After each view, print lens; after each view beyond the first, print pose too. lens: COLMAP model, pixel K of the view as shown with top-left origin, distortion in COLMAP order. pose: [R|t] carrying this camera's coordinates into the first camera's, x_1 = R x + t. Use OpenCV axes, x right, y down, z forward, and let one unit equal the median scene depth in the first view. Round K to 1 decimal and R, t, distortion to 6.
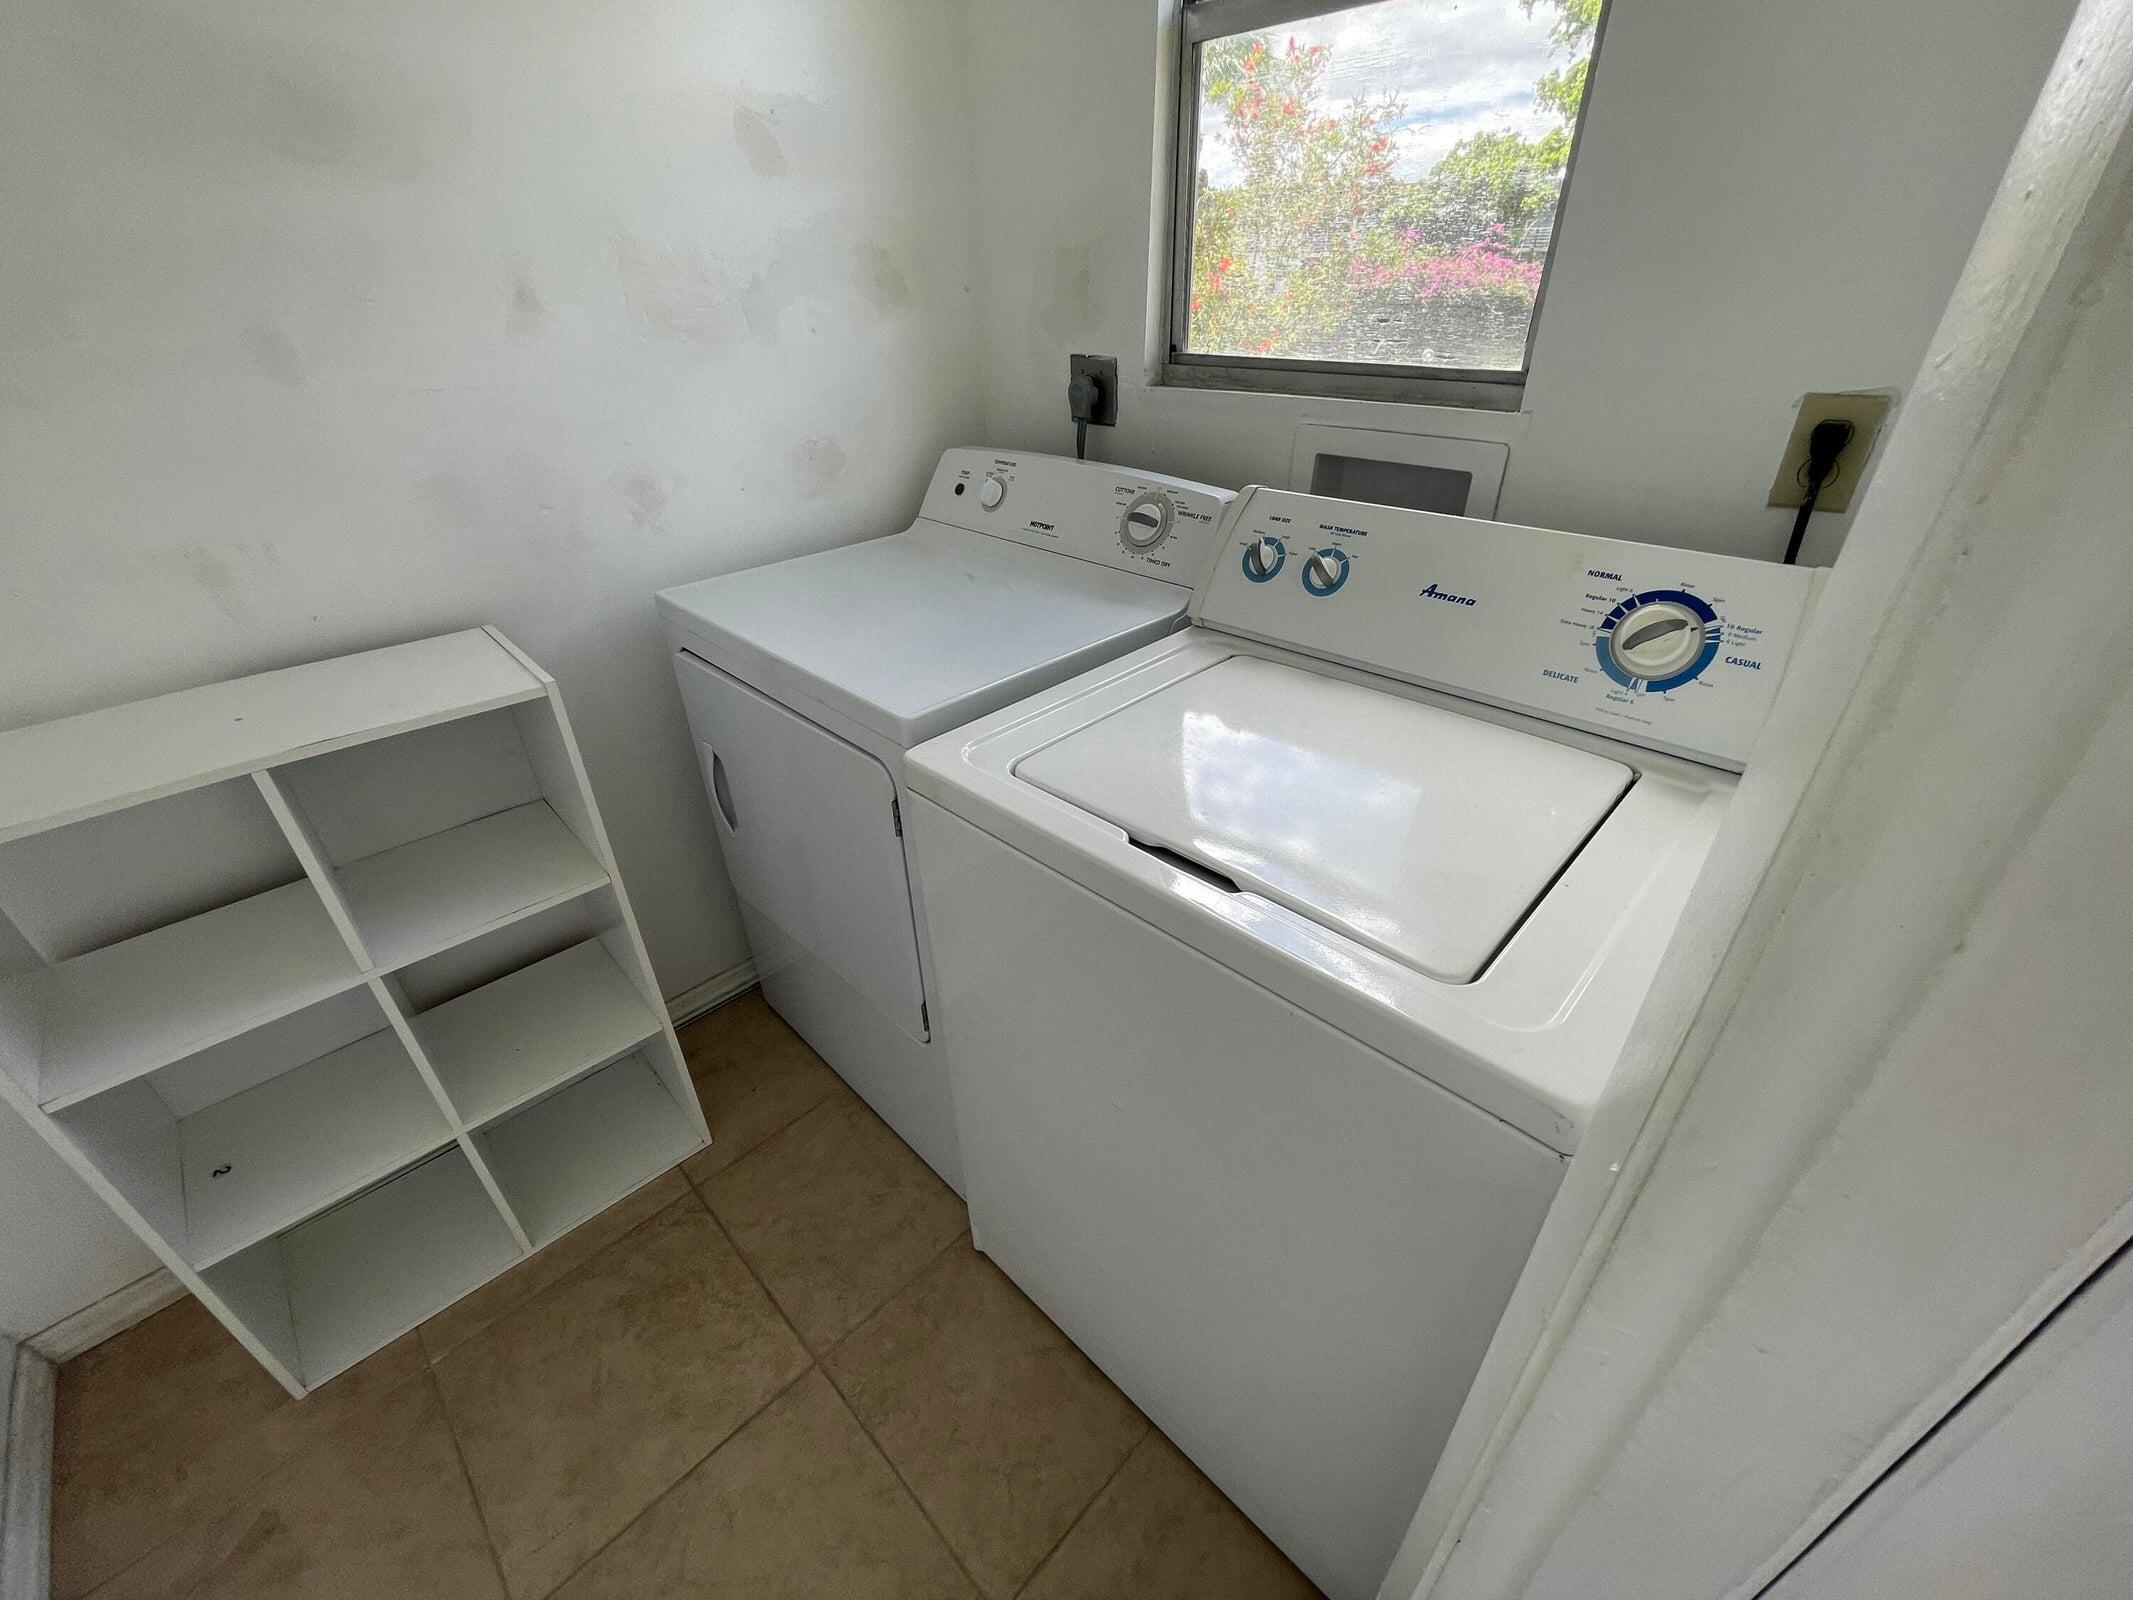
lens RADIAL K [[861.3, 0, 1068.5], [0, 861.3, 799.2], [0, 0, 1]] dist [-0.004548, 0.000604]
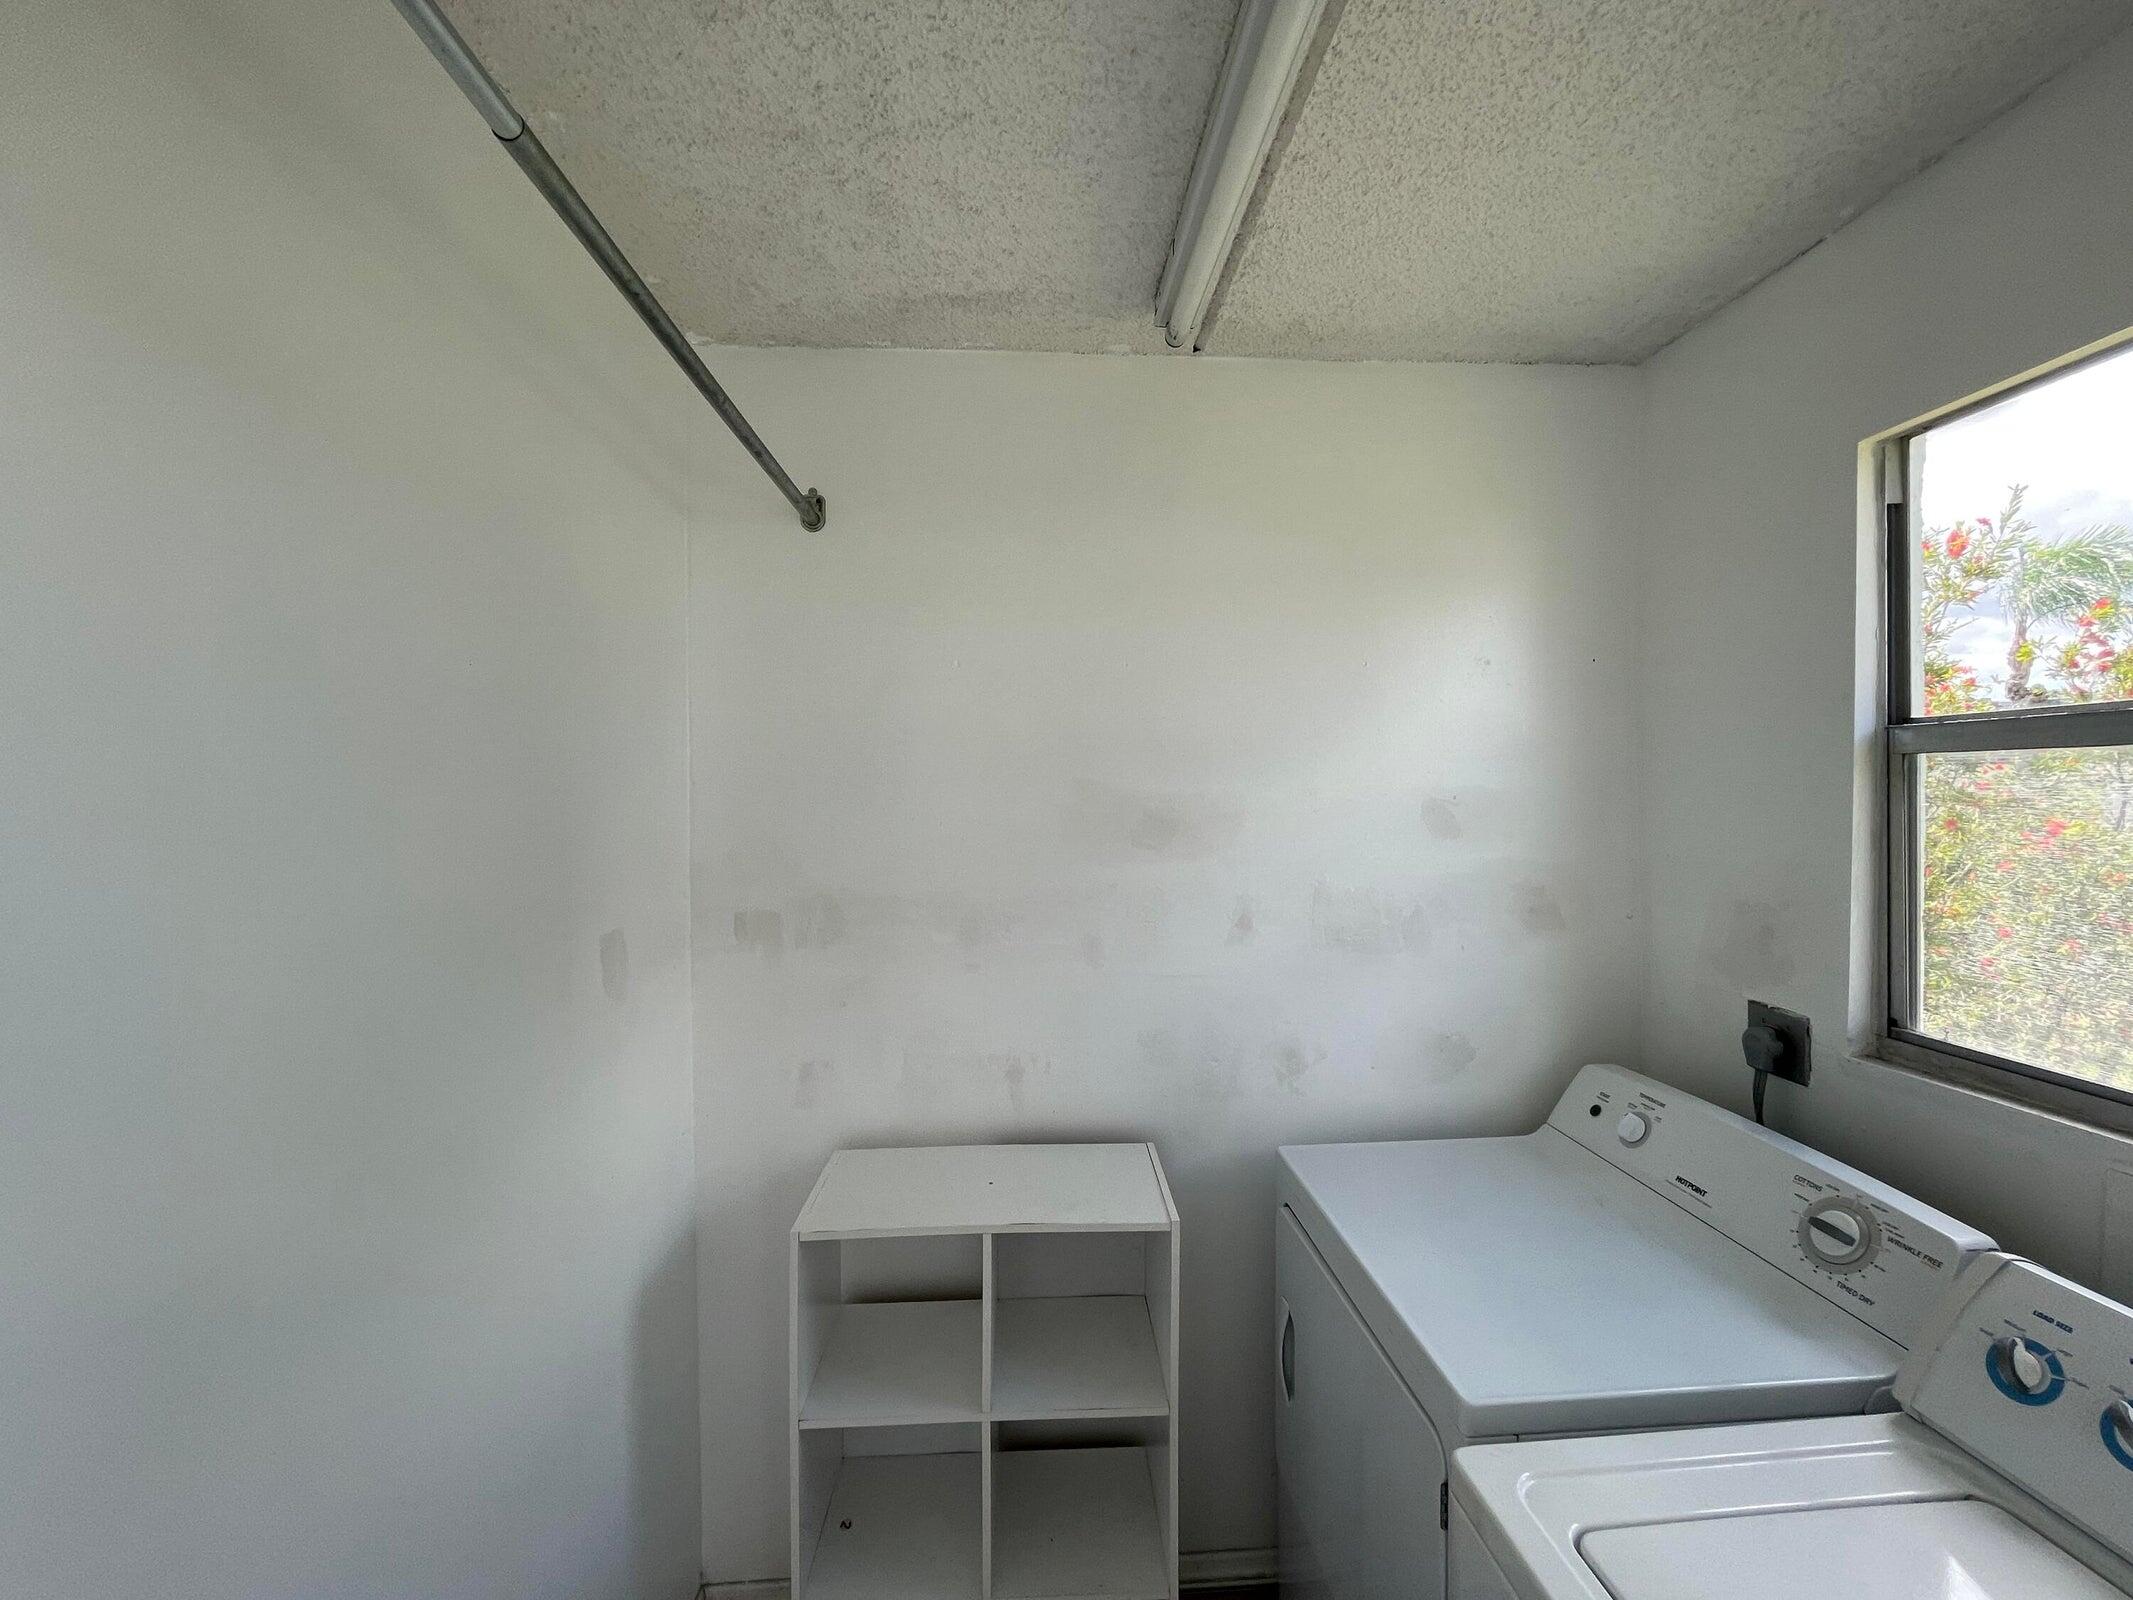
lens RADIAL K [[861.3, 0, 1070.9], [0, 861.3, 798.9], [0, 0, 1]] dist [-0.004548, 0.000604]
pose [[0.749615, 0.019384, -0.661590, 0.074674], [-0.346191, 0.863421, -0.366954, -0.123972], [0.564118, 0.504111, 0.653944, -0.164341]]
